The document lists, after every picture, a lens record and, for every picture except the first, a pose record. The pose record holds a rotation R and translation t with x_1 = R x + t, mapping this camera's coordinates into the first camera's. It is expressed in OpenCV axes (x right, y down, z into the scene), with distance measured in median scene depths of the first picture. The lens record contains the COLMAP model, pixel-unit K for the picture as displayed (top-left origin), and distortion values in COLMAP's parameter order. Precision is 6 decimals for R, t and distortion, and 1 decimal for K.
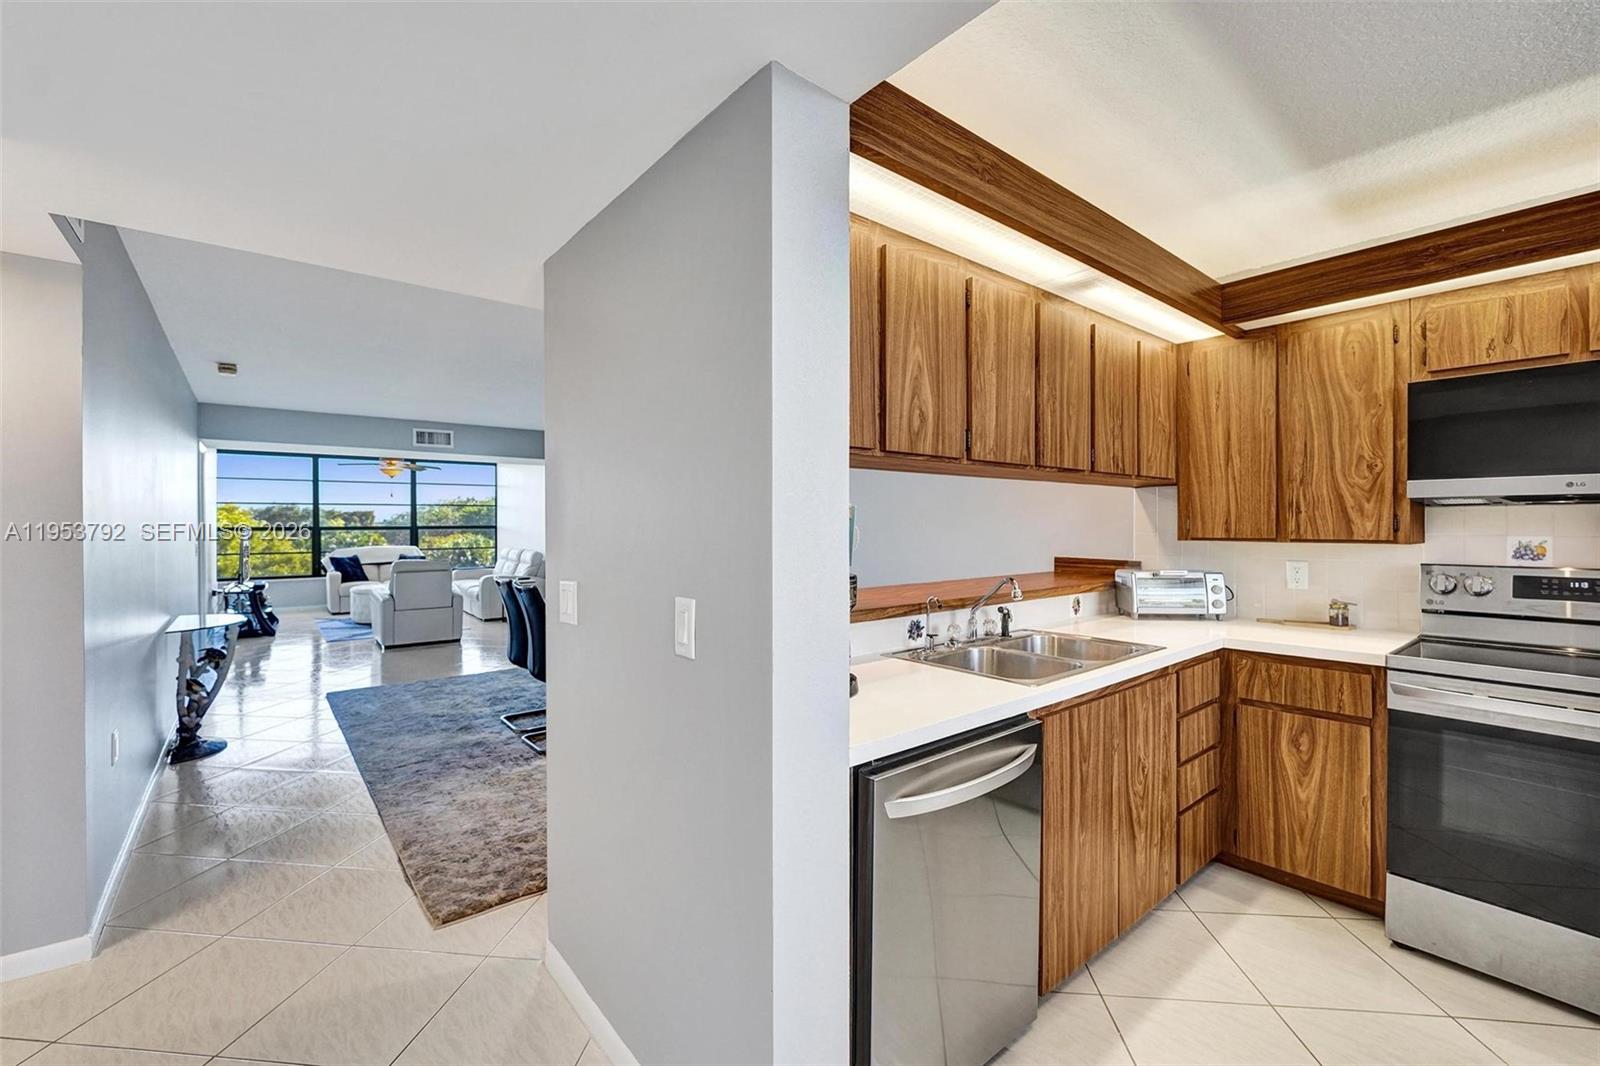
lens RADIAL K [[659.4, 0, 797.5], [0, 659.4, 526.7], [0, 0, 1]] dist [-0.007940, 0.000286]
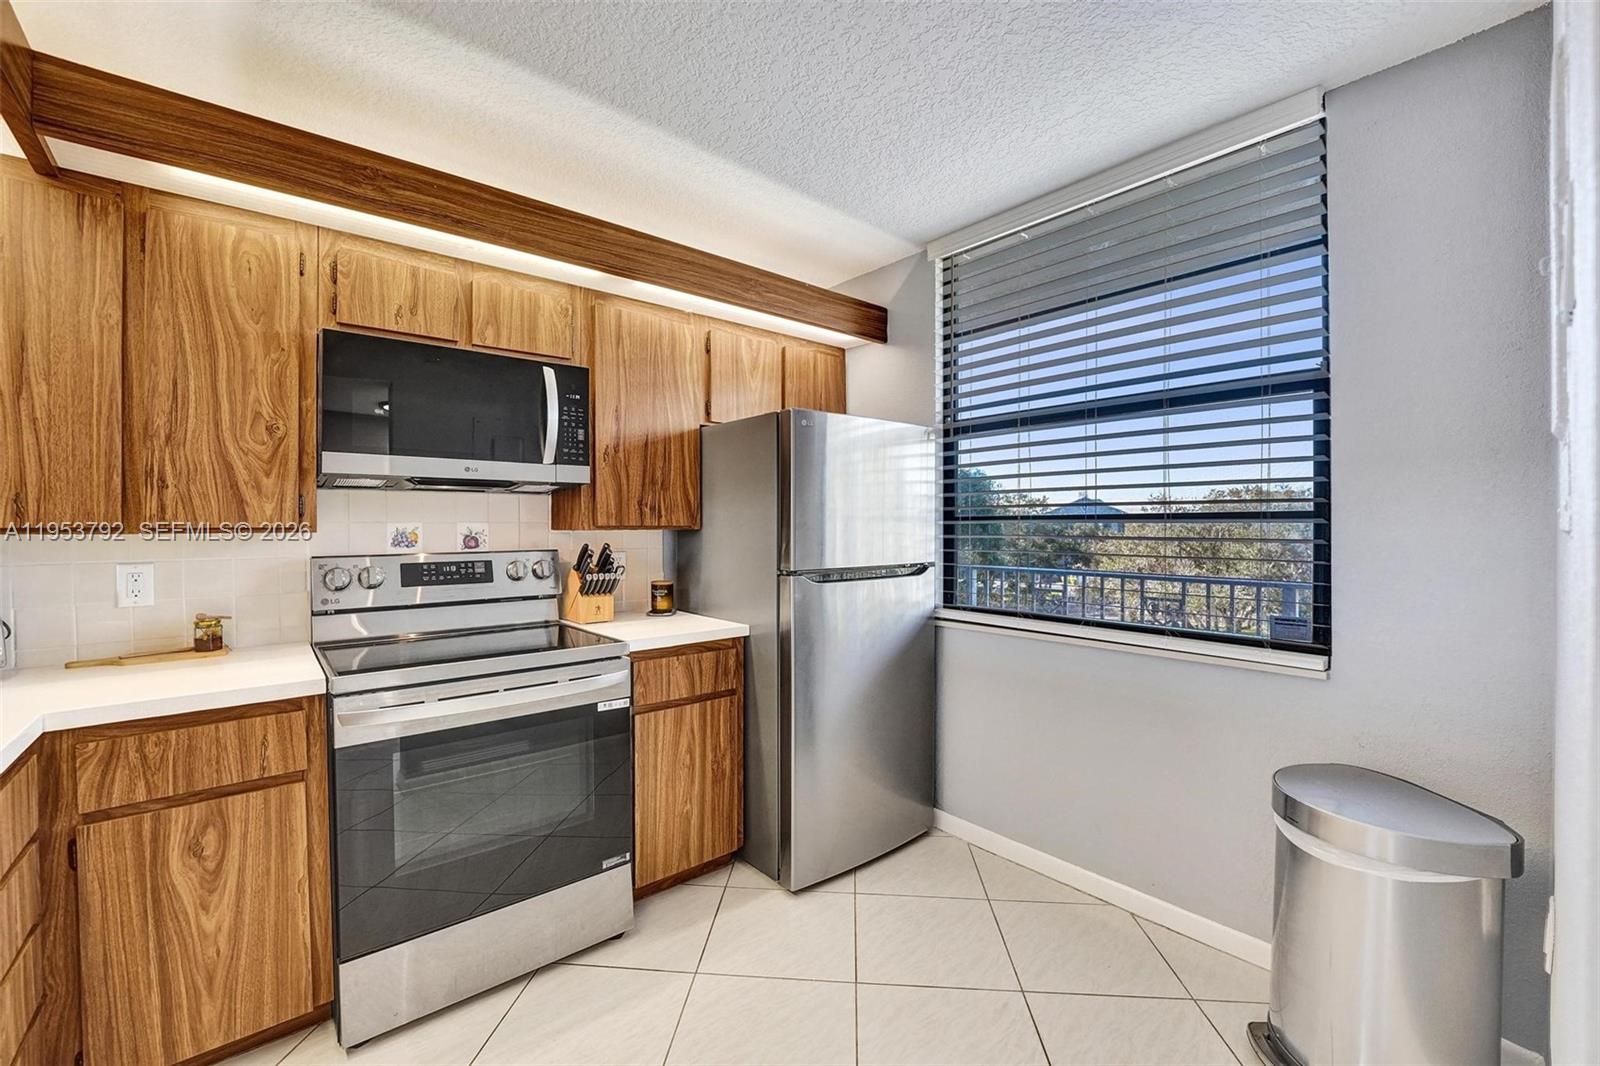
lens RADIAL K [[654.2, 0, 792.6], [0, 654.2, 527.4], [0, 0, 1]] dist [-0.028256, 0.002851]
pose [[-0.016936, -0.001335, 0.999856, 0.127948], [0.005389, 0.999984, 0.001426, 0.020938], [-0.999842, 0.005412, -0.016929, 0.397469]]
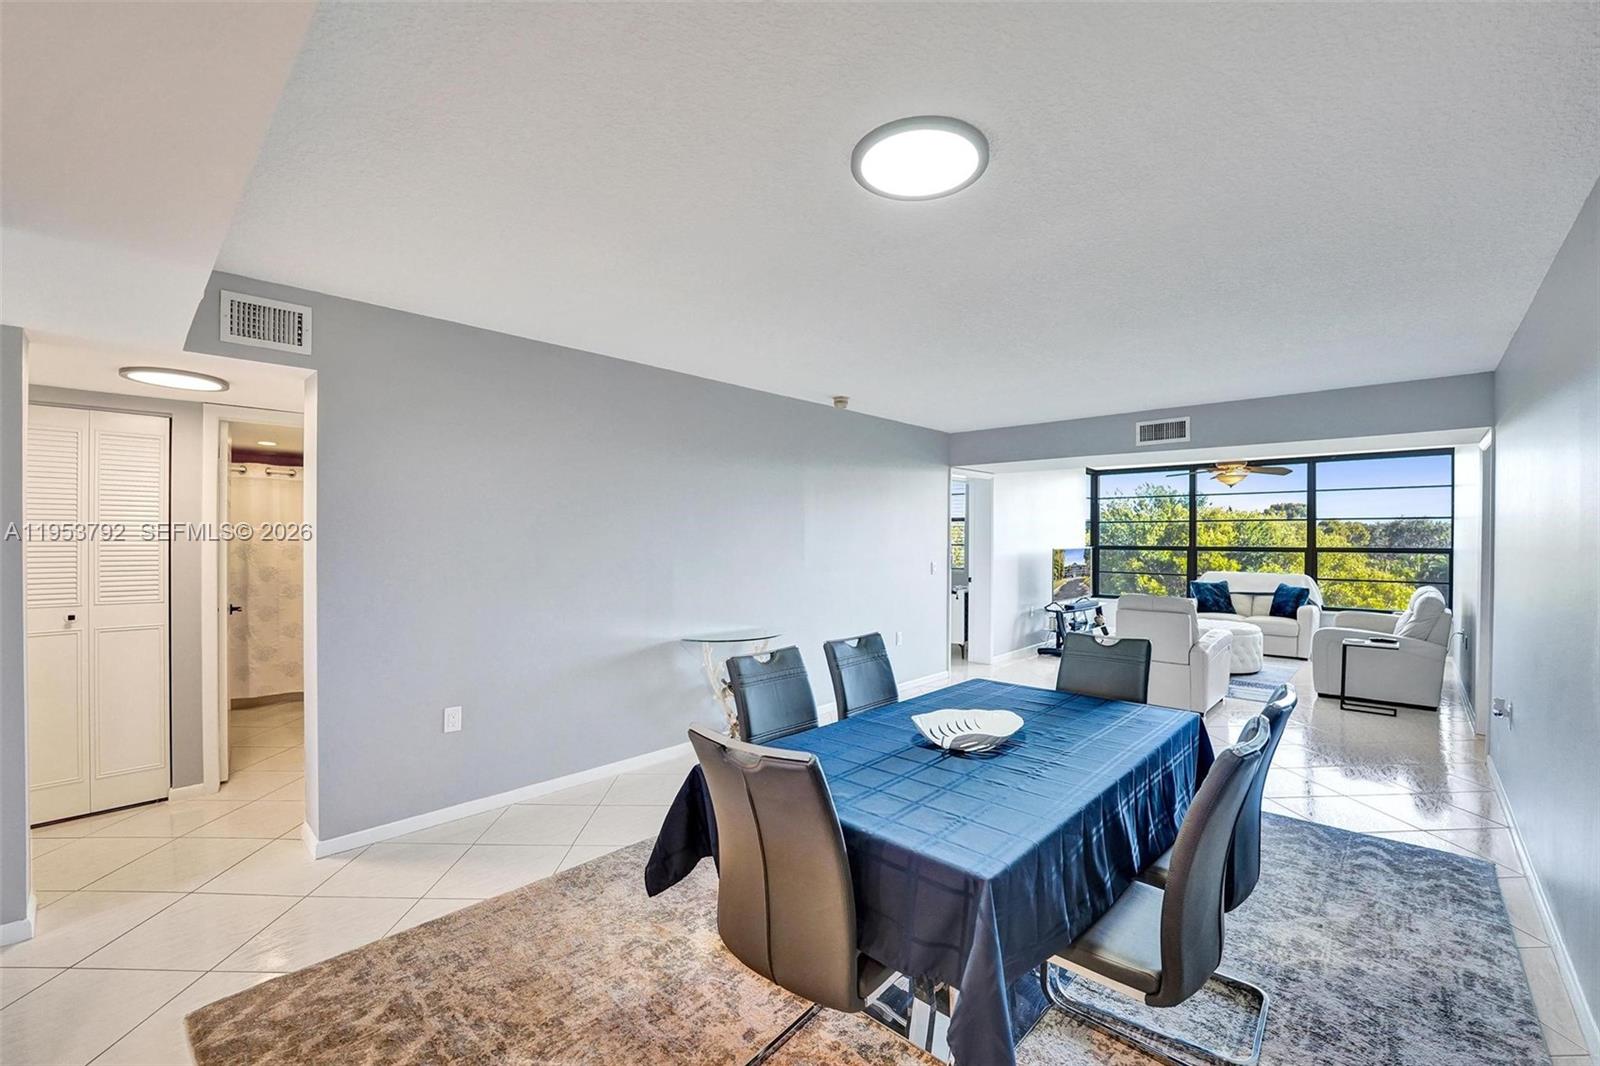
lens RADIAL K [[665.2, 0, 800.0], [0, 665.2, 533.0], [0, 0, 1]] dist [-0.020323, 0.000233]
pose [[0.137056, -0.003375, -0.990558, 0.359104], [-0.008141, 0.999957, -0.004534, -0.041489], [0.990530, 0.008686, 0.137022, 1.404688]]
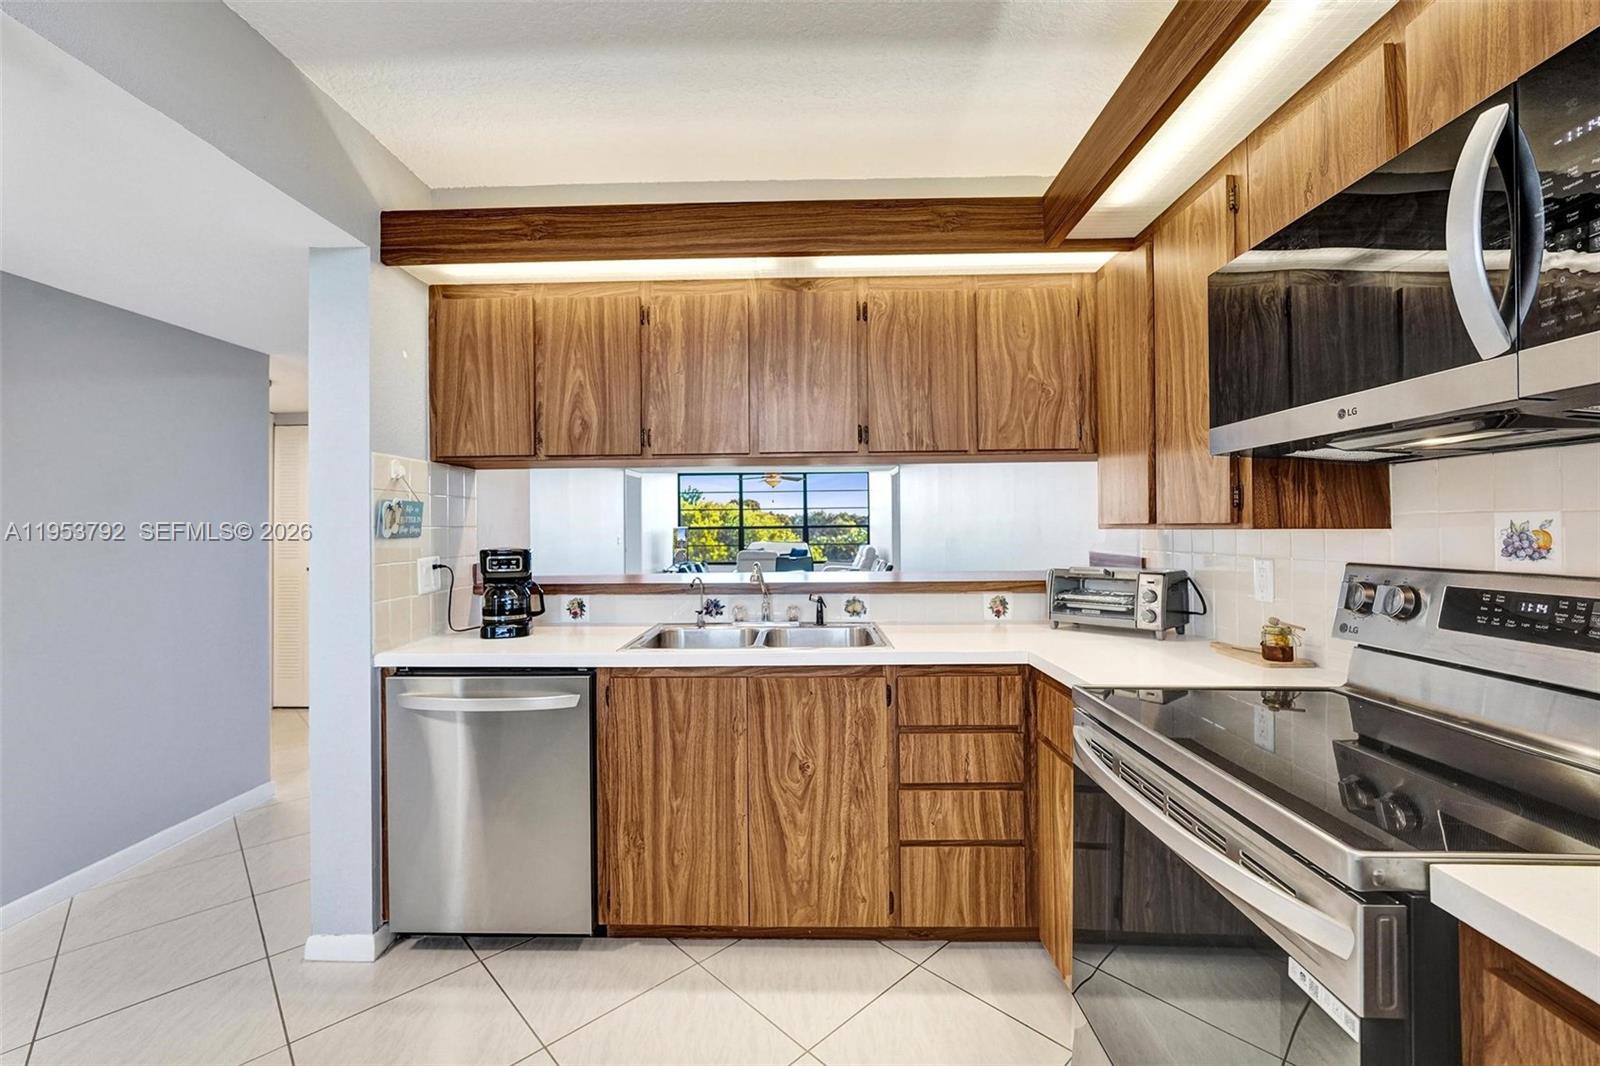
lens RADIAL K [[661.5, 0, 803.1], [0, 661.5, 518.5], [0, 0, 1]] dist [-0.001881, -0.000049]
pose [[0.764754, -0.014262, -0.644165, 0.932089], [0.005338, 0.999861, -0.015799, 0.022559], [0.644300, 0.008644, 0.764724, 0.224767]]
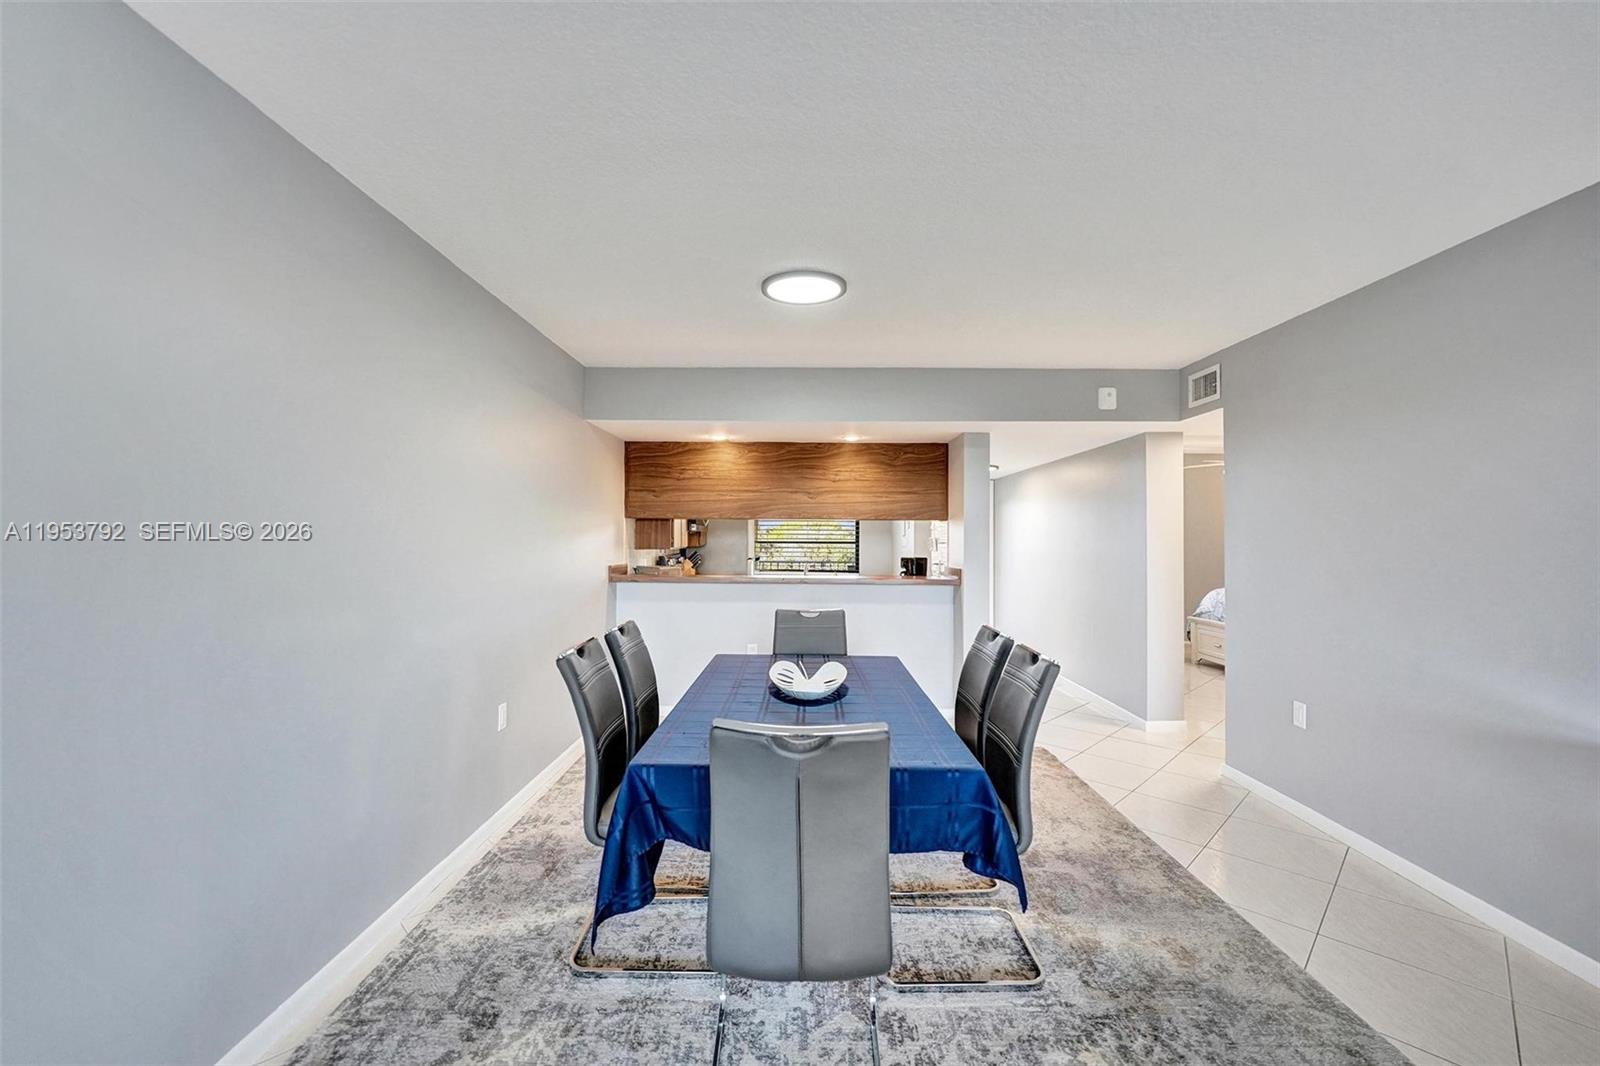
lens RADIAL K [[648.3, 0, 800.3], [0, 648.3, 527.7], [0, 0, 1]] dist [-0.007657, 0.000082]
pose [[-0.774948, 0.010208, 0.631943, -1.015962], [0.000942, 0.999887, -0.014997, -0.014698], [-0.632024, -0.011027, -0.774870, 2.495242]]
